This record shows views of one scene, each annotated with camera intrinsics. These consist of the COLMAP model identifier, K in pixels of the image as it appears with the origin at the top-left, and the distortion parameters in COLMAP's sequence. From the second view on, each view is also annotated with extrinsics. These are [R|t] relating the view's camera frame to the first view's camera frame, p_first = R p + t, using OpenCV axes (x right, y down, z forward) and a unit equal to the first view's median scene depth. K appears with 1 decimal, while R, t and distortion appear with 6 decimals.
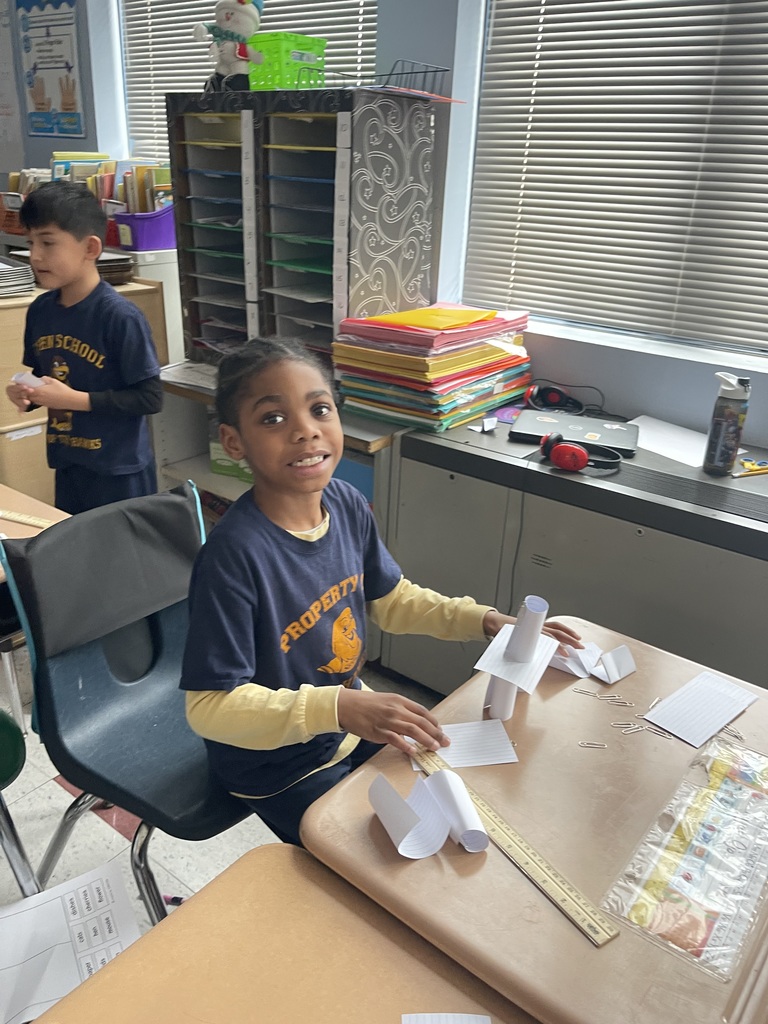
lens RADIAL K [[797.2, 0, 388.5], [0, 797.2, 522.7], [0, 0, 1]] dist [0.051341, -0.074409]
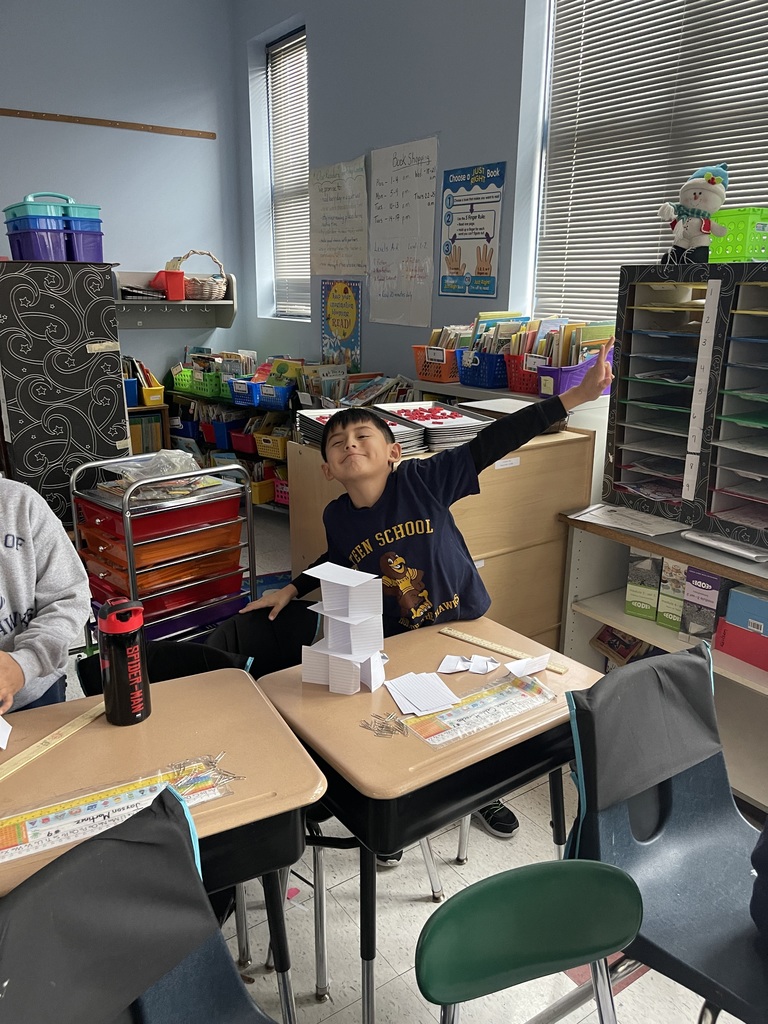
lens RADIAL K [[797.2, 0, 416.4], [0, 797.2, 521.4], [0, 0, 1]] dist [0.051341, -0.074409]
pose [[0.961116, 0.051057, -0.271383, -0.216634], [-0.088978, 0.987603, -0.129317, -0.024660], [0.261416, 0.148436, 0.953744, -0.052443]]
